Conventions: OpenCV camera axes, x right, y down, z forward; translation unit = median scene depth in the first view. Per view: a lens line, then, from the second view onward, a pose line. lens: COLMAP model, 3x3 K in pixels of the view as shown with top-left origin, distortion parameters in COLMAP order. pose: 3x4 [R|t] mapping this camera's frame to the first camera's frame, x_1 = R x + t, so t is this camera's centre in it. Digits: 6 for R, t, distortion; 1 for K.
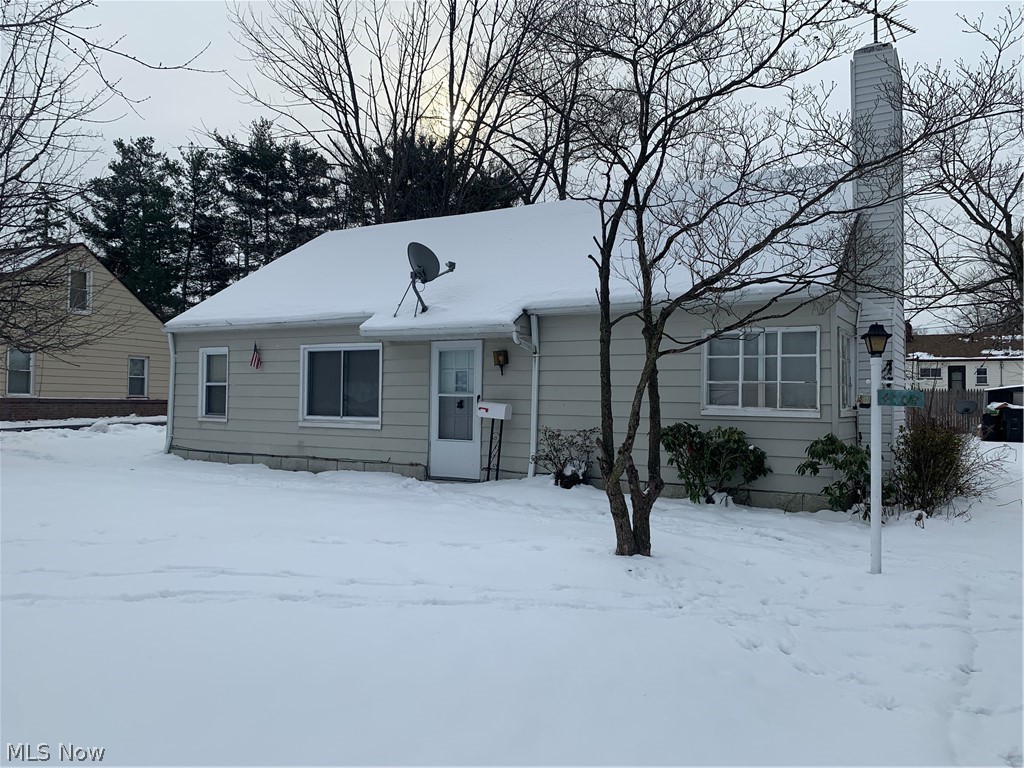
lens RADIAL K [[782.5, 0, 509.4], [0, 782.5, 380.4], [0, 0, 1]] dist [0.042256, -0.025353]
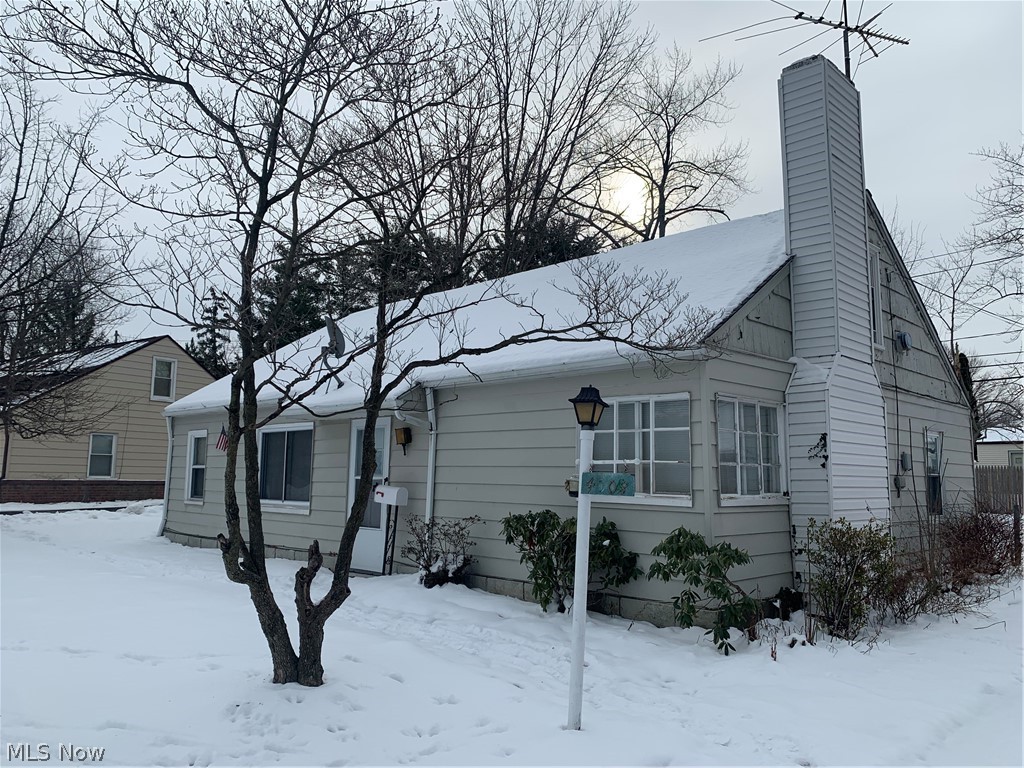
lens RADIAL K [[782.5, 0, 514.6], [0, 782.5, 379.6], [0, 0, 1]] dist [0.042256, -0.025353]
pose [[0.974182, -0.029476, -0.223834, 0.290721], [0.006523, 0.994701, -0.102599, -0.000189], [0.225672, 0.098490, 0.969212, 0.128567]]
